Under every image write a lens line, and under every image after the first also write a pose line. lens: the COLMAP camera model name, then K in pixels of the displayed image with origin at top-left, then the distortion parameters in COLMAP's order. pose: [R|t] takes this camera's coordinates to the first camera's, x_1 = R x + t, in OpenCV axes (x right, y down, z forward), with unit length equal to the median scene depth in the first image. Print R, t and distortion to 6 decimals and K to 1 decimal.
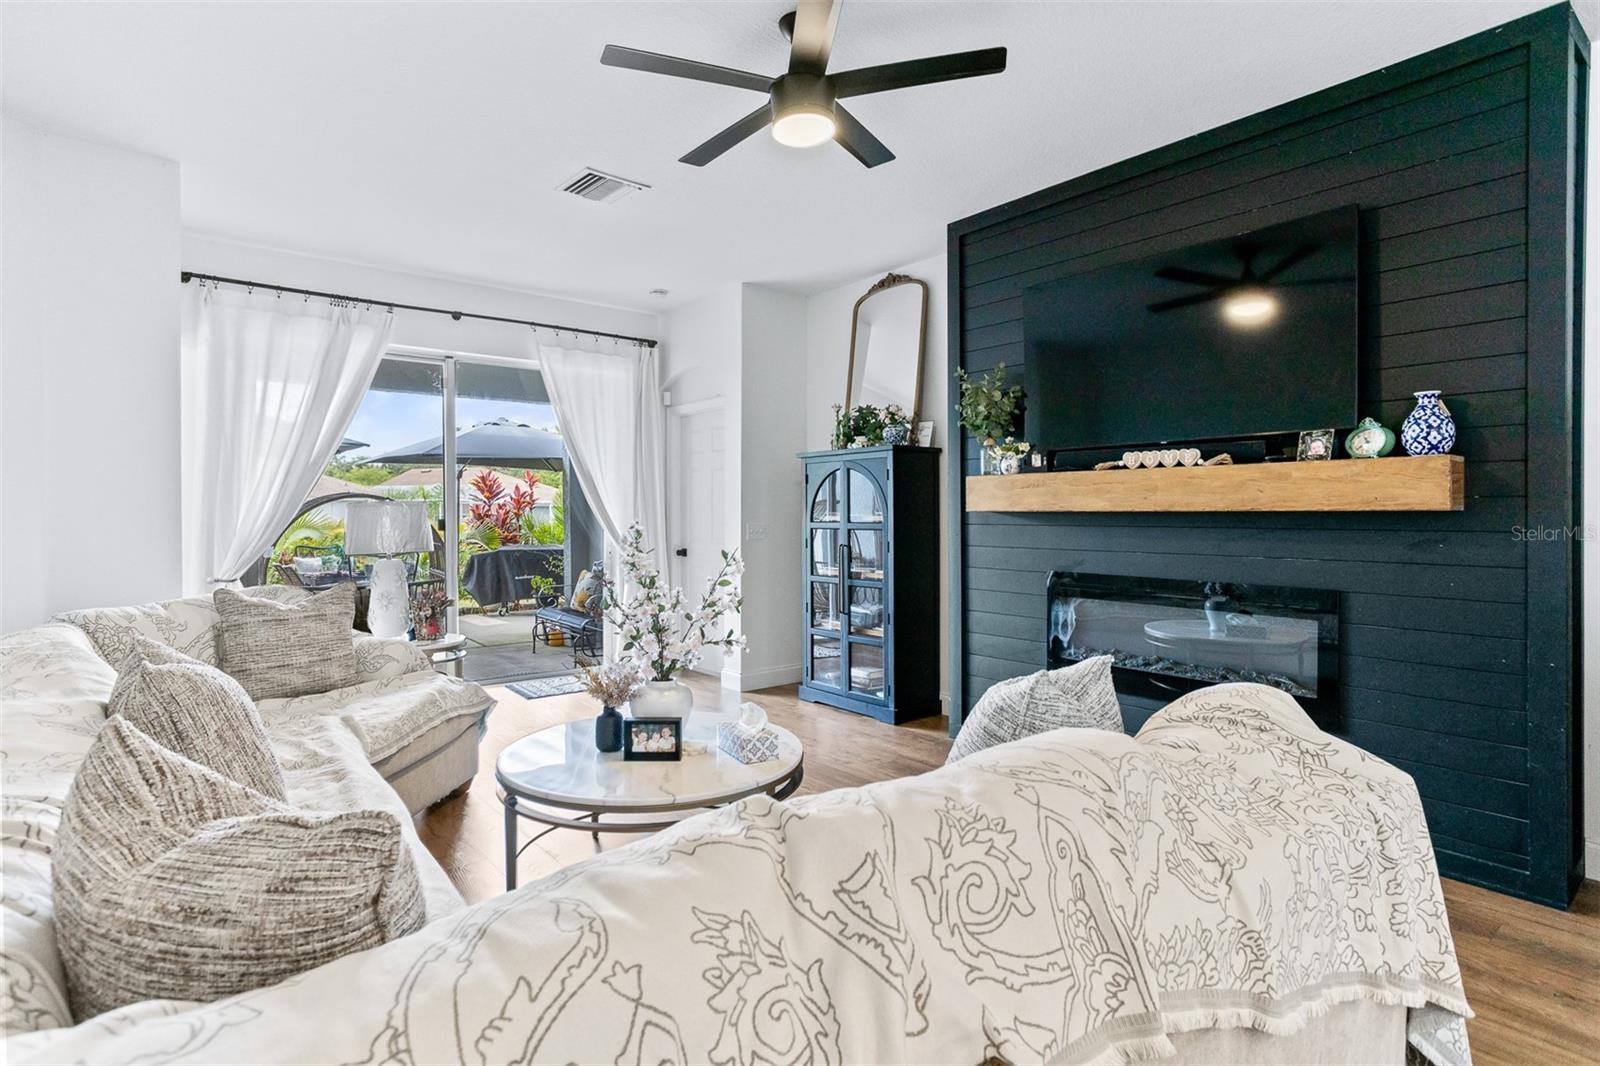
lens RADIAL K [[809.6, 0, 798.7], [0, 809.6, 529.2], [0, 0, 1]] dist [-0.010676, 0.006711]
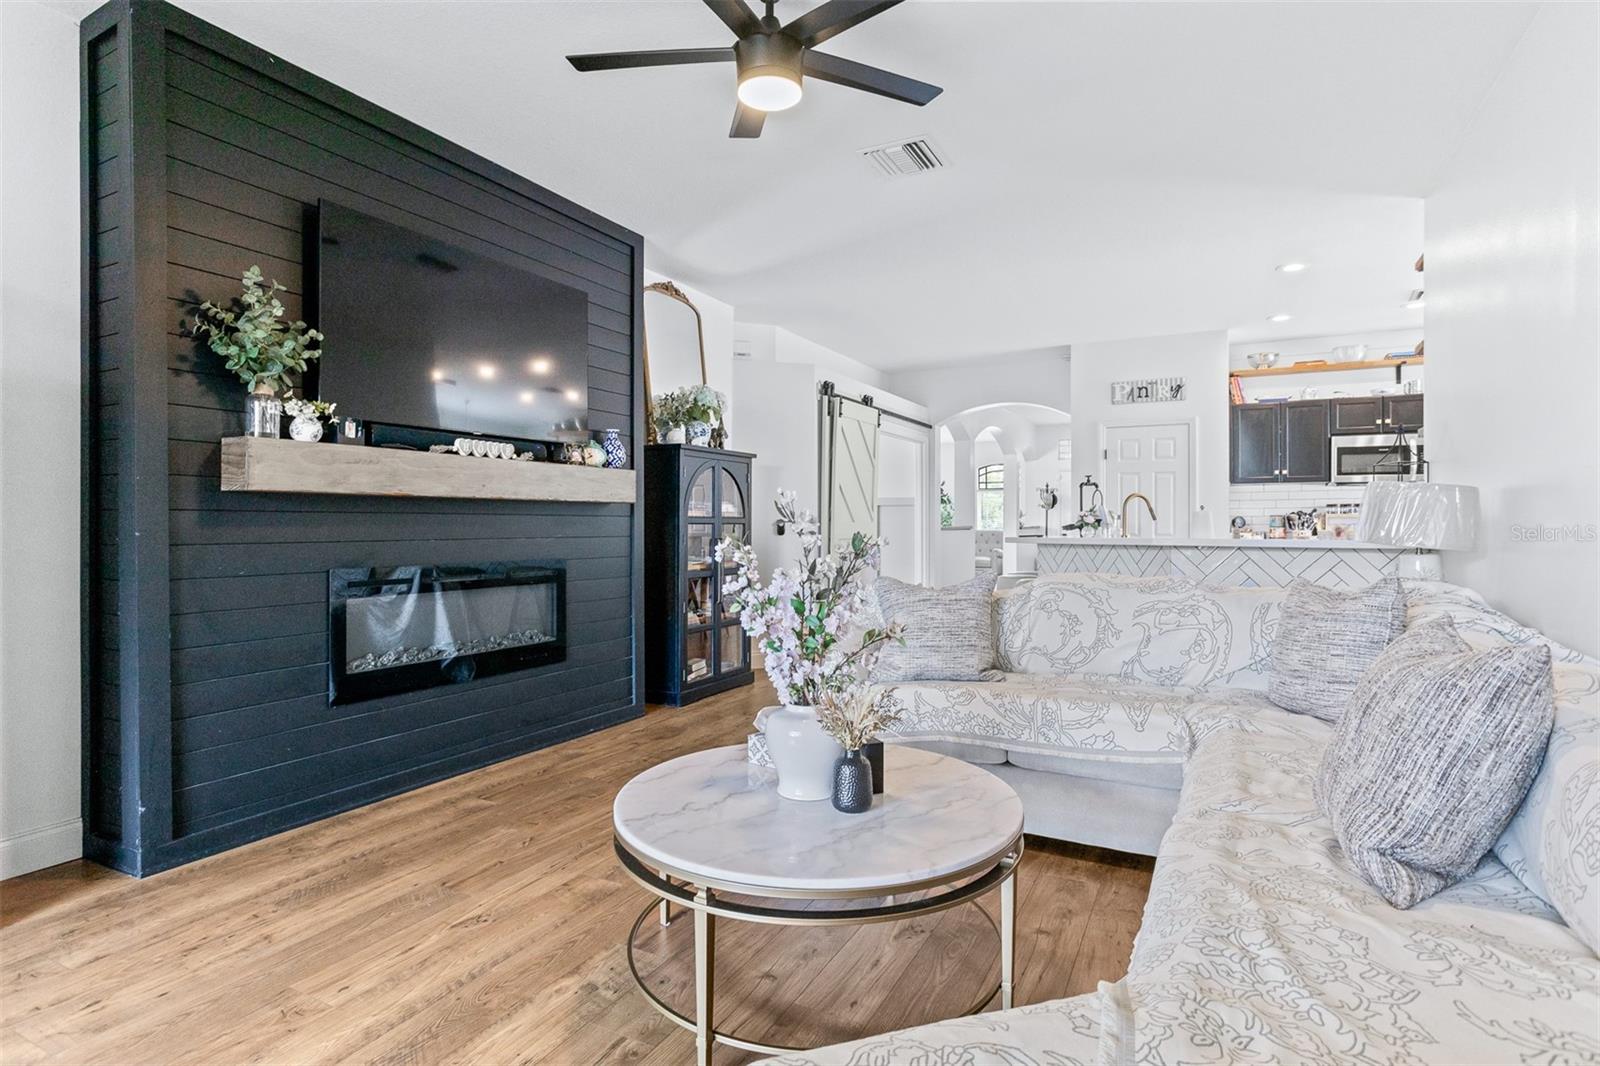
lens RADIAL K [[809.6, 0, 798.7], [0, 809.6, 528.7], [0, 0, 1]] dist [-0.010676, 0.006711]
pose [[-0.392775, -0.016508, 0.919486, -0.668581], [0.006158, 0.999769, 0.020580, -0.001871], [-0.919614, 0.013746, -0.392583, 1.000989]]
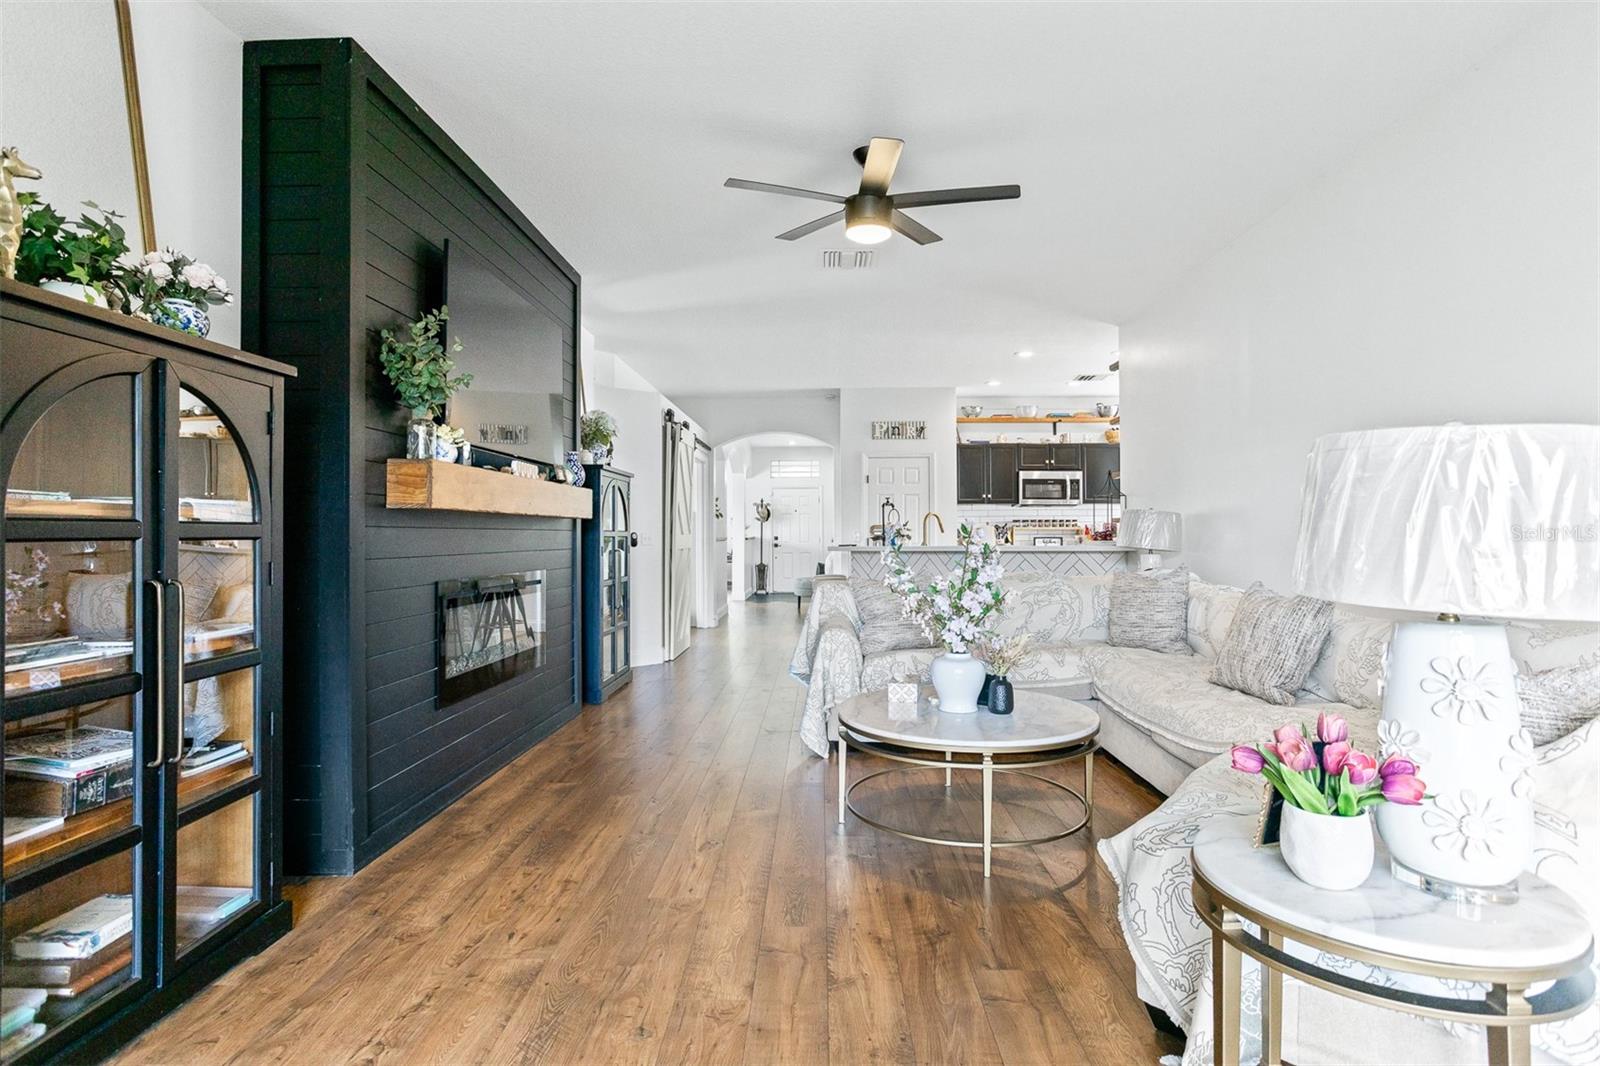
lens RADIAL K [[809.6, 0, 804.1], [0, 809.6, 529.7], [0, 0, 1]] dist [-0.010676, 0.006711]
pose [[-0.755273, -0.004539, 0.655394, -0.600252], [0.002931, 0.999943, 0.010304, -0.011257], [-0.655404, 0.009704, -0.755216, 1.558641]]
